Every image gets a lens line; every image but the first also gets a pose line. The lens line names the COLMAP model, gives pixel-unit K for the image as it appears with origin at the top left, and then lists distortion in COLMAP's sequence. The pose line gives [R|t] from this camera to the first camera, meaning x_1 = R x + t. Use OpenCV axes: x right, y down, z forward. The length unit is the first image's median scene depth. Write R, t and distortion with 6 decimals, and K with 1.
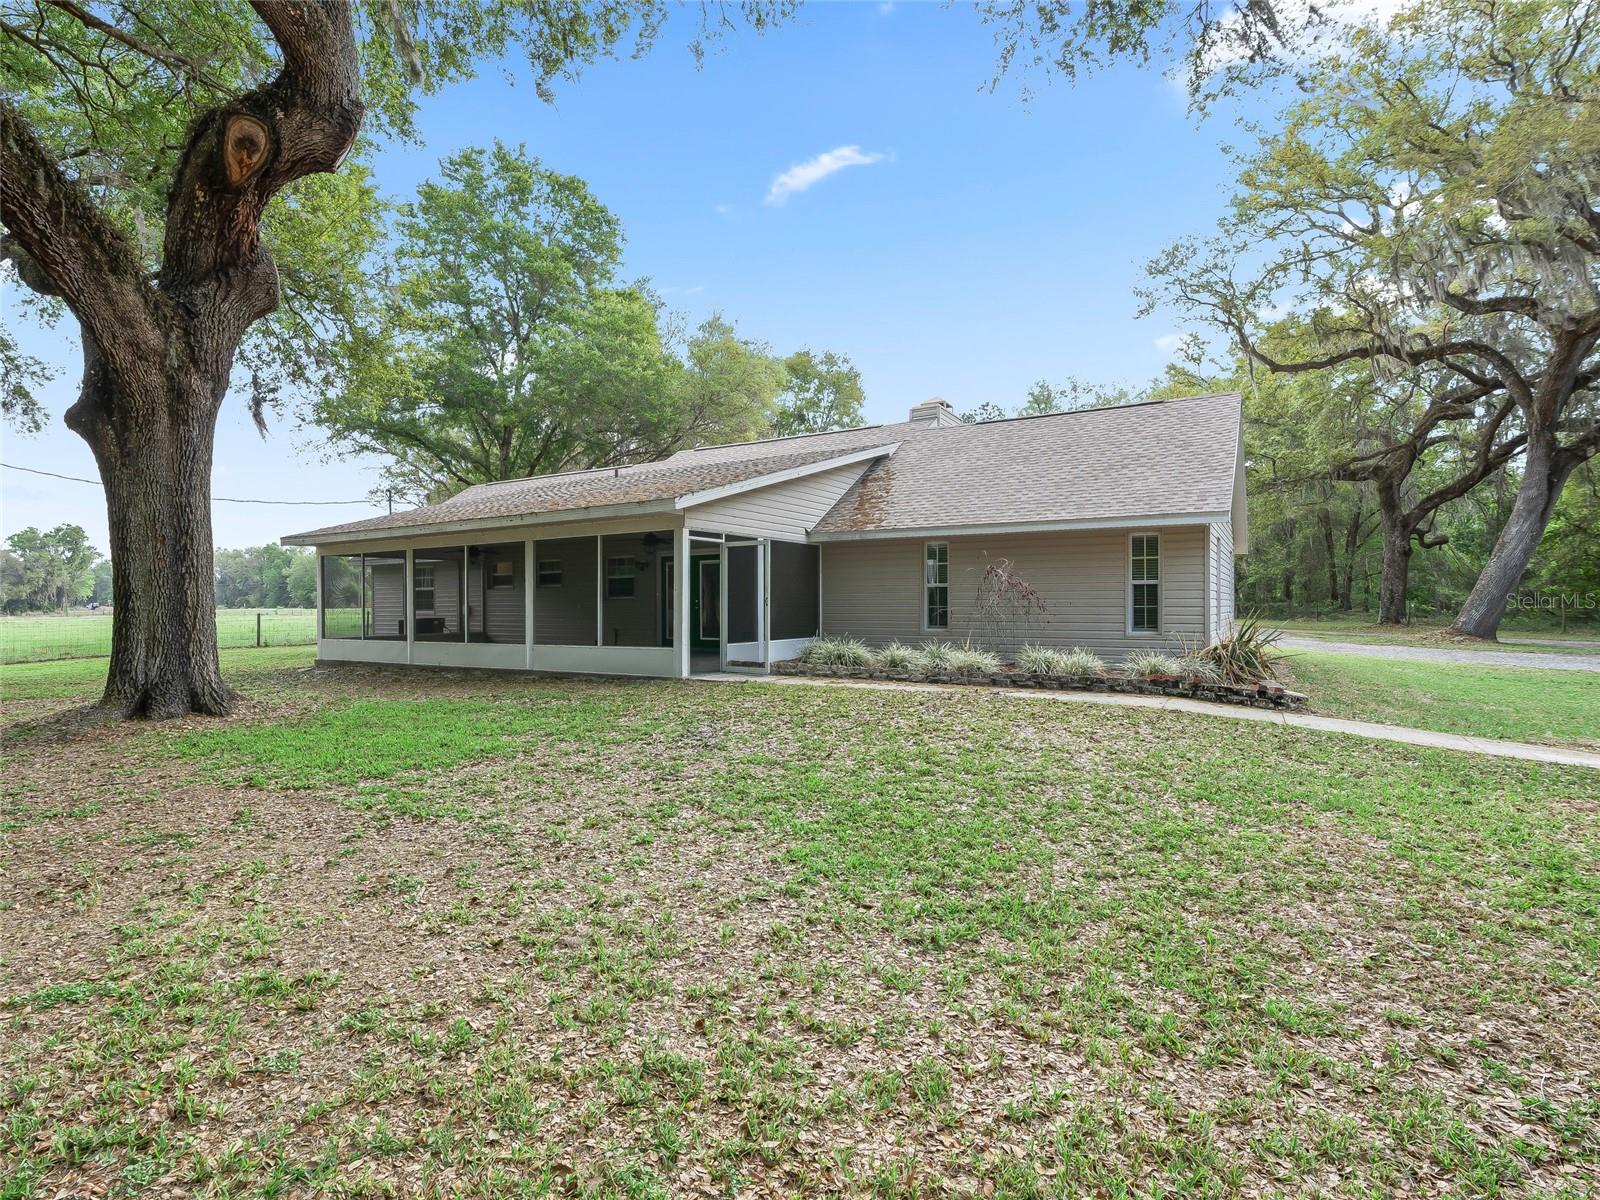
lens RADIAL K [[828.2, 0, 752.0], [0, 828.2, 609.2], [0, 0, 1]] dist [-0.020292, 0.013597]
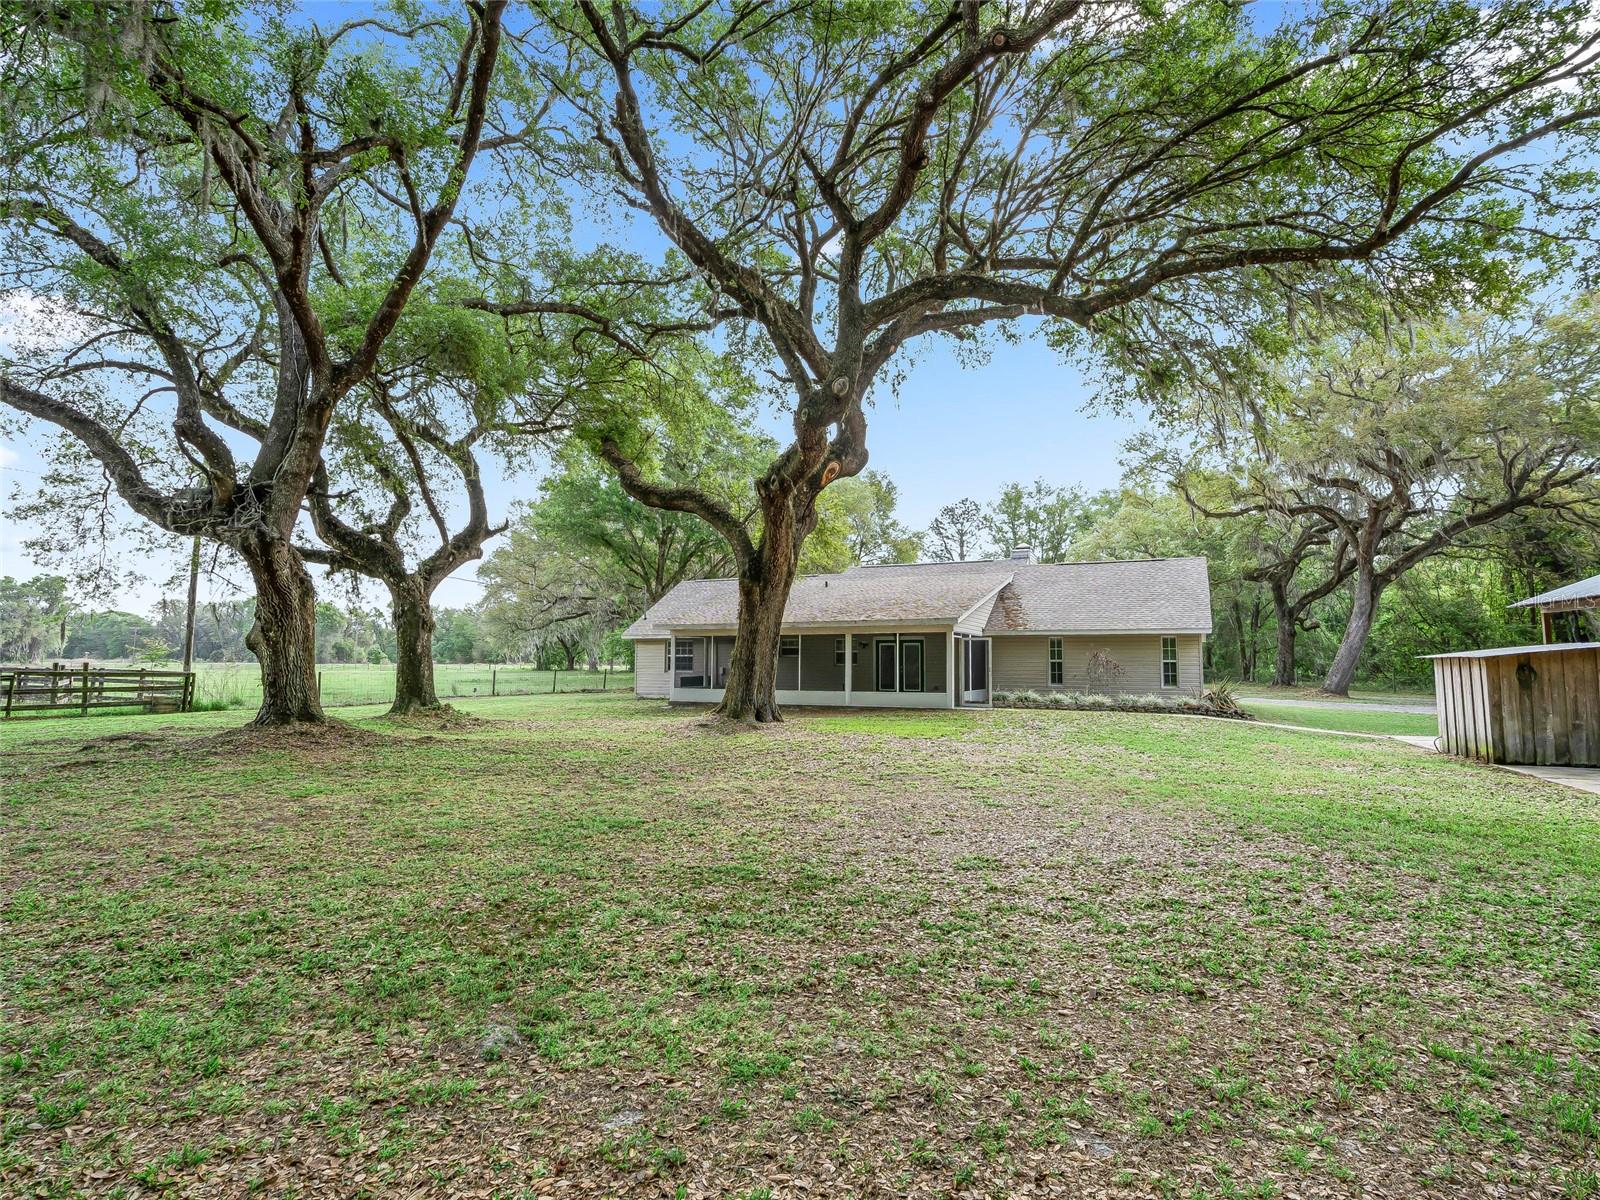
lens RADIAL K [[828.2, 0, 797.2], [0, 828.2, 589.5], [0, 0, 1]] dist [-0.020292, 0.013597]
pose [[0.991583, 0.023093, 0.127400, -0.316714], [-0.010850, 0.995325, -0.095972, -0.002168], [-0.129020, 0.093781, 0.987197, -0.405630]]
